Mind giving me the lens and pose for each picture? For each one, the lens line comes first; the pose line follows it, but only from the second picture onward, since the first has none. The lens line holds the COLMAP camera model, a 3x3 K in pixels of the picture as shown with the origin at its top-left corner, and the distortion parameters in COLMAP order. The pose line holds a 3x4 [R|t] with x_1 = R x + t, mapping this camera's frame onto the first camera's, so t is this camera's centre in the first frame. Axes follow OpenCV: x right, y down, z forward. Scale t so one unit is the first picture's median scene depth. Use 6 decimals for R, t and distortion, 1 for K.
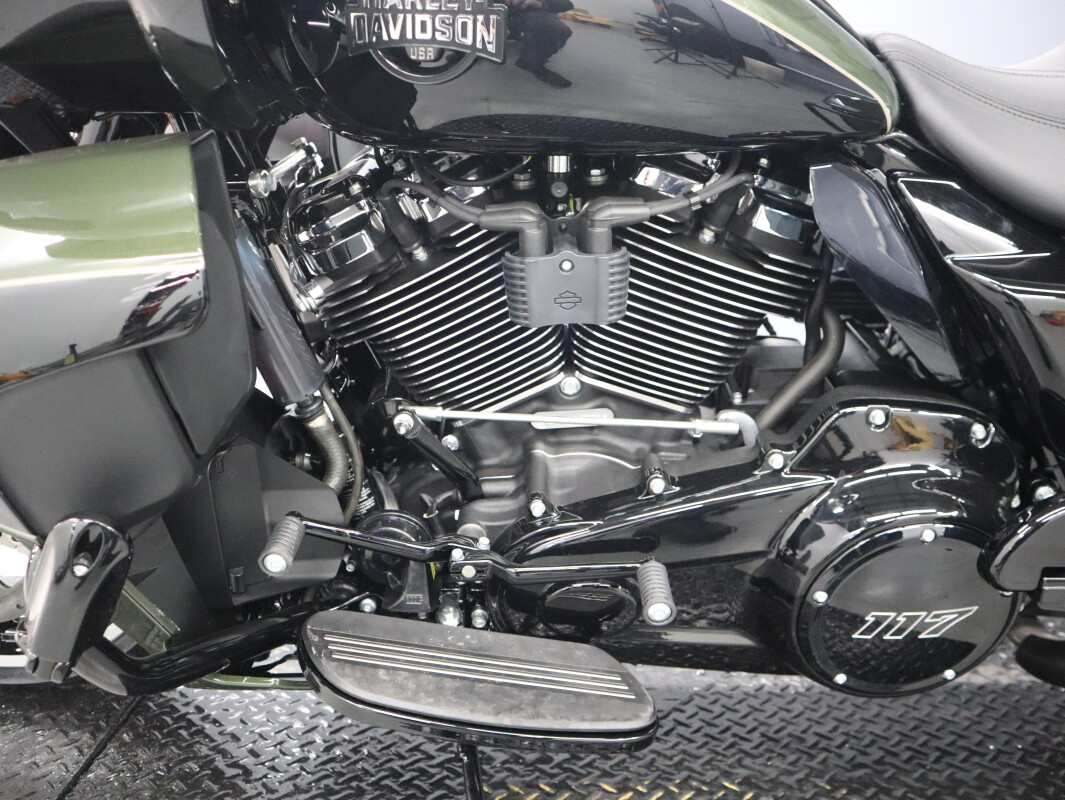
lens RADIAL K [[849.0, 0, 536.5], [0, 849.0, 402.4], [0, 0, 1]] dist [-0.116290, 0.086982]
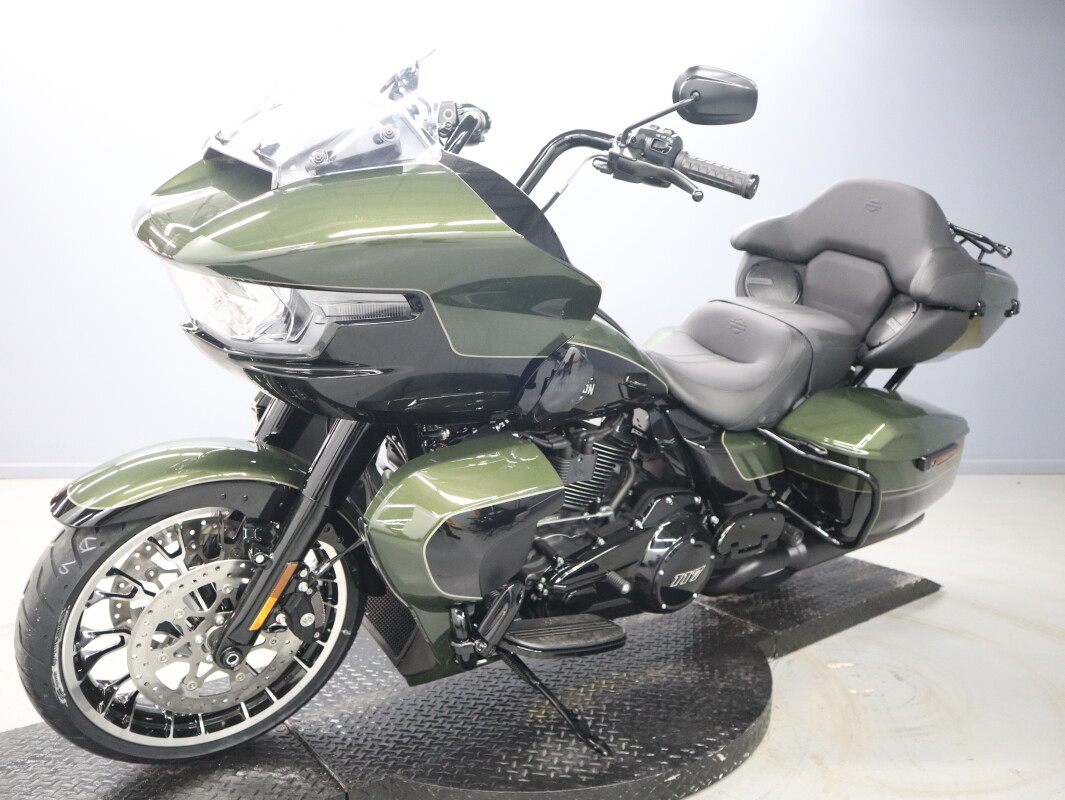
lens RADIAL K [[844.4, 0, 513.2], [0, 844.4, 401.4], [0, 0, 1]] dist [-0.099883, 0.130018]
pose [[0.823413, -0.080955, 0.561637, -1.334205], [0.128534, 0.990654, -0.045648, -0.213355], [-0.552693, 0.109777, 0.826123, -0.869068]]
